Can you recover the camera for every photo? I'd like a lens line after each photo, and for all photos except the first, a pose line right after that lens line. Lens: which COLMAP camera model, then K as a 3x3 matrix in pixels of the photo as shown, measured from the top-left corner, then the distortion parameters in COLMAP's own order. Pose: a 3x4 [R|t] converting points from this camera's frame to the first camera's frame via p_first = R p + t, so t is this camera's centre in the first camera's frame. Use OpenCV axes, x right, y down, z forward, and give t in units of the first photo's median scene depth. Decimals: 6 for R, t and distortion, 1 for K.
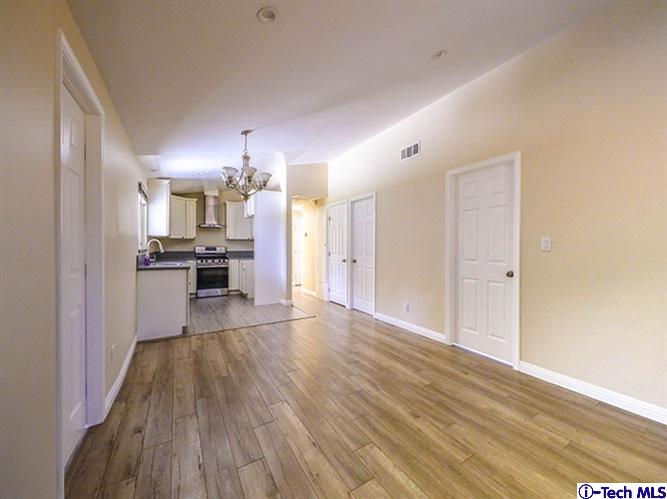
lens RADIAL K [[262.4, 0, 333.5], [0, 262.4, 249.5], [0, 0, 1]] dist [0.006872, -0.000406]
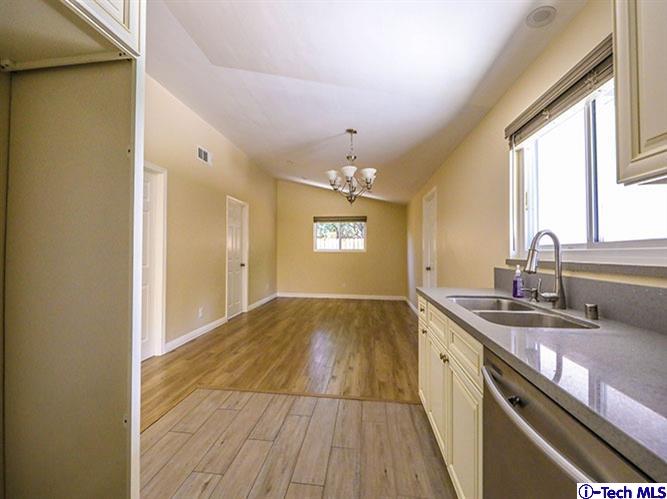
lens RADIAL K [[262.4, 0, 333.5], [0, 262.4, 249.5], [0, 0, 1]] dist [0.006872, -0.000406]
pose [[-0.793718, -0.003384, 0.608276, -0.730236], [-0.004309, 0.999991, -0.000059, -0.015003], [-0.608270, -0.002668, -0.793726, 1.524746]]
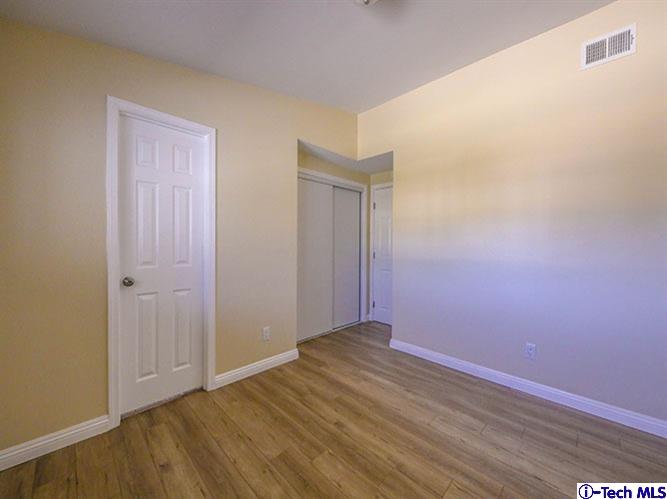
lens RADIAL K [[262.4, 0, 333.5], [0, 262.4, 249.5], [0, 0, 1]] dist [0.006872, -0.000406]
pose [[0.966660, 0.023618, 0.254971, -0.316245], [-0.022433, 0.999720, -0.007556, 0.015089], [-0.255078, 0.001584, 0.966919, 0.663422]]
